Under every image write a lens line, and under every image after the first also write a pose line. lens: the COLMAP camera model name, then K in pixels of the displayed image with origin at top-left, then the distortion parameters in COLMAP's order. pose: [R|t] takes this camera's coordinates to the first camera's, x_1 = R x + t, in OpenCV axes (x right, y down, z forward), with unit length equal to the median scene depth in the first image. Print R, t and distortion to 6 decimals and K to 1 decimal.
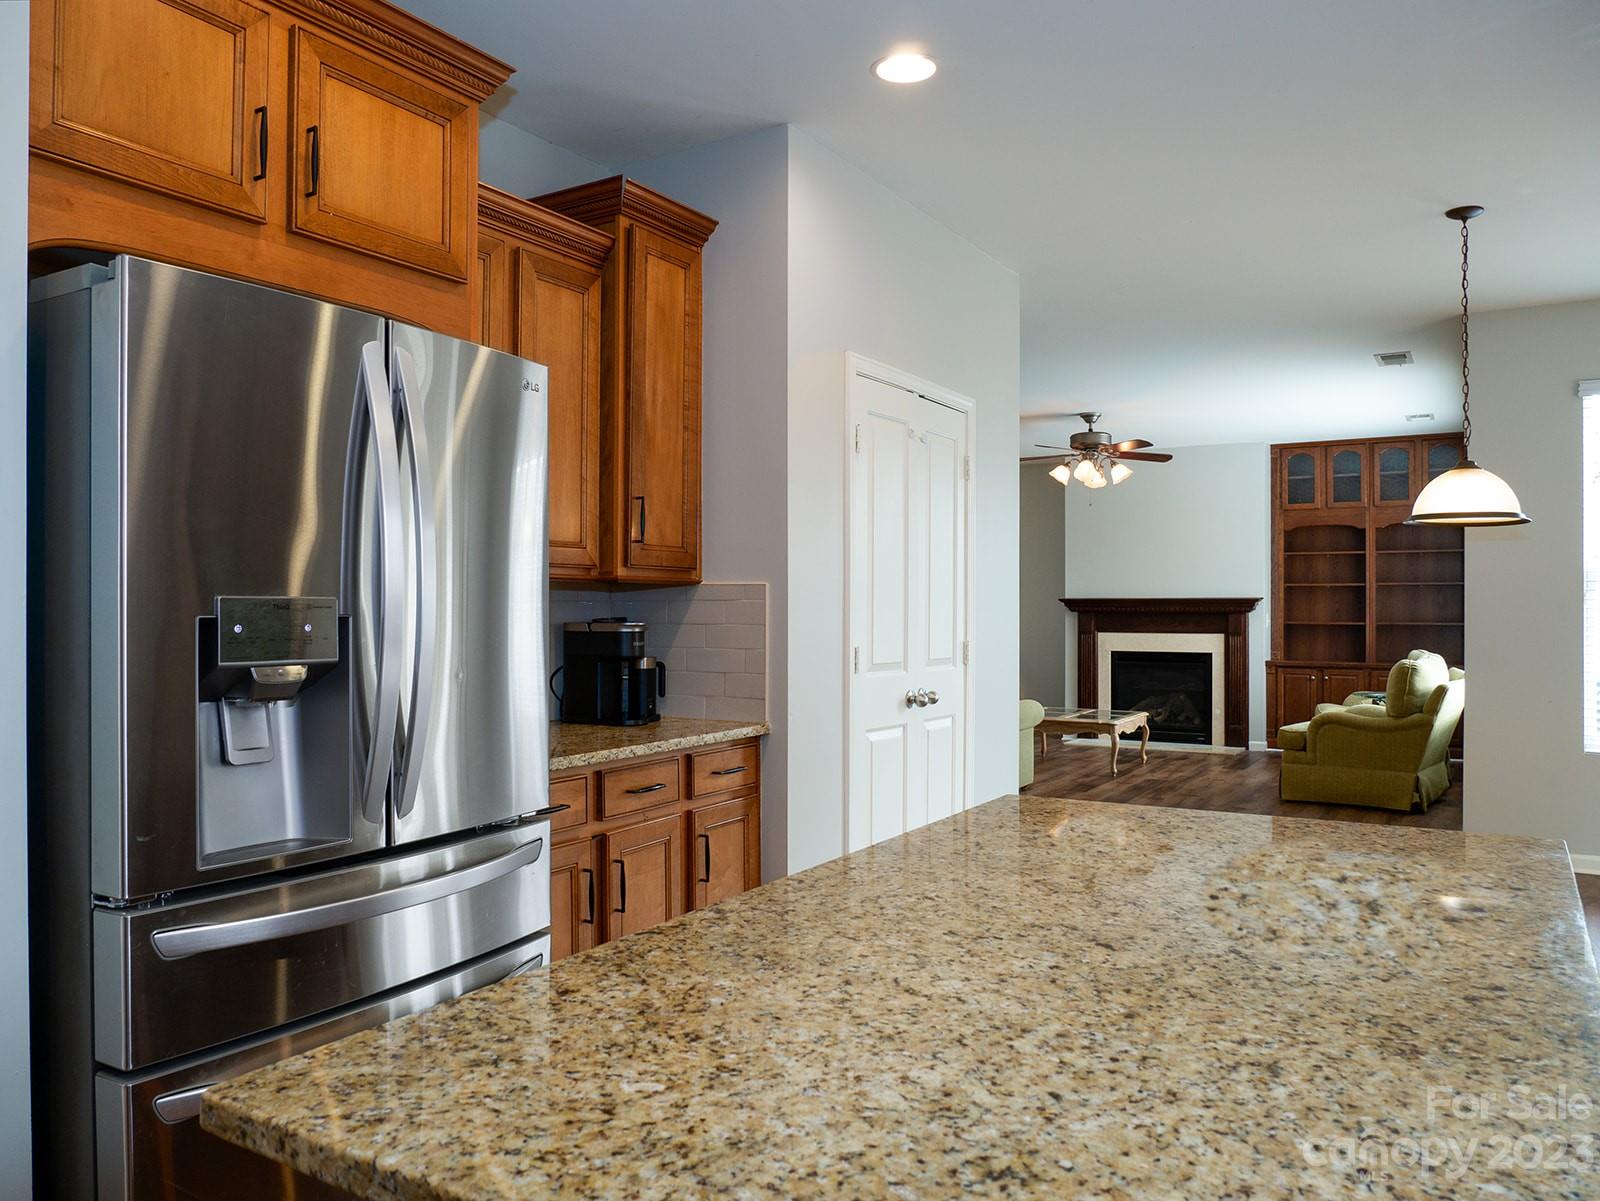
lens RADIAL K [[1176.2, 0, 799.1], [0, 1176.2, 601.4], [0, 0, 1]] dist [-0.028090, -0.001279]
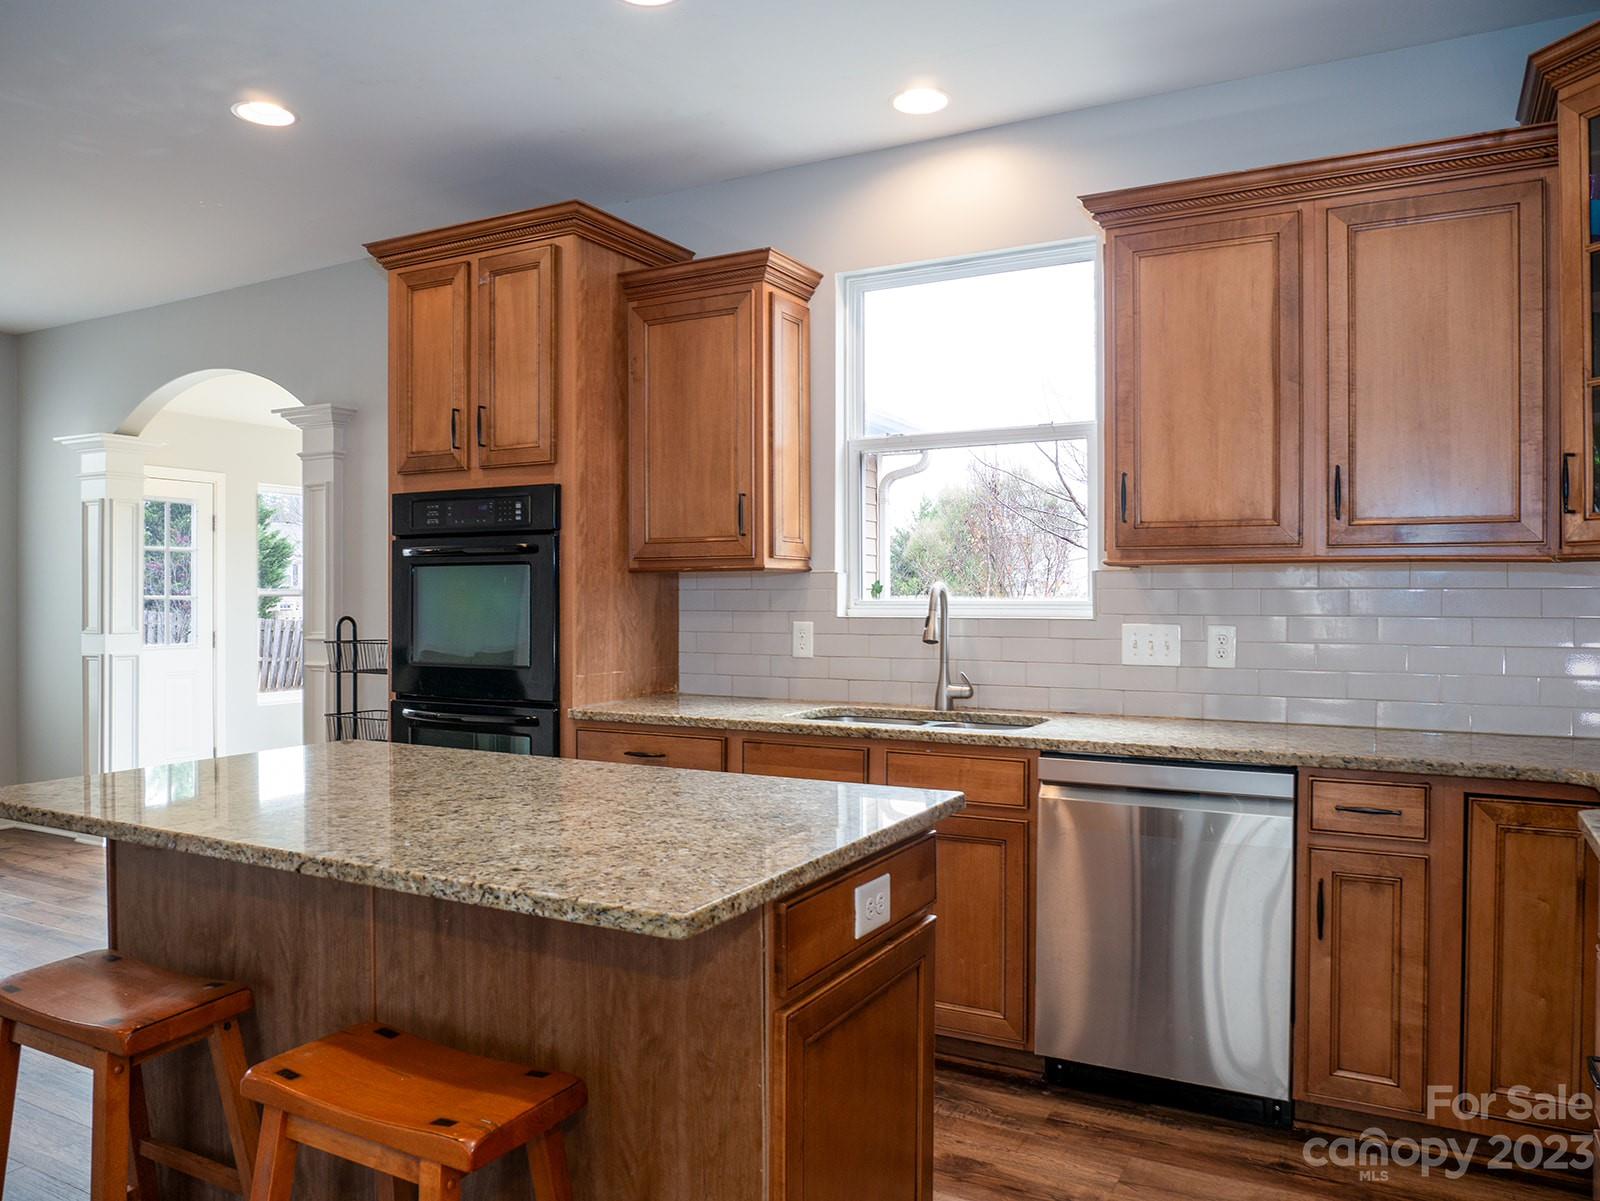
lens RADIAL K [[1176.2, 0, 796.3], [0, 1176.2, 597.7], [0, 0, 1]] dist [-0.028090, -0.001279]
pose [[-0.050141, -0.004999, 0.998730, -2.186471], [-0.002297, 0.999985, 0.004890, 0.000692], [-0.998740, -0.002049, -0.050152, 0.994280]]
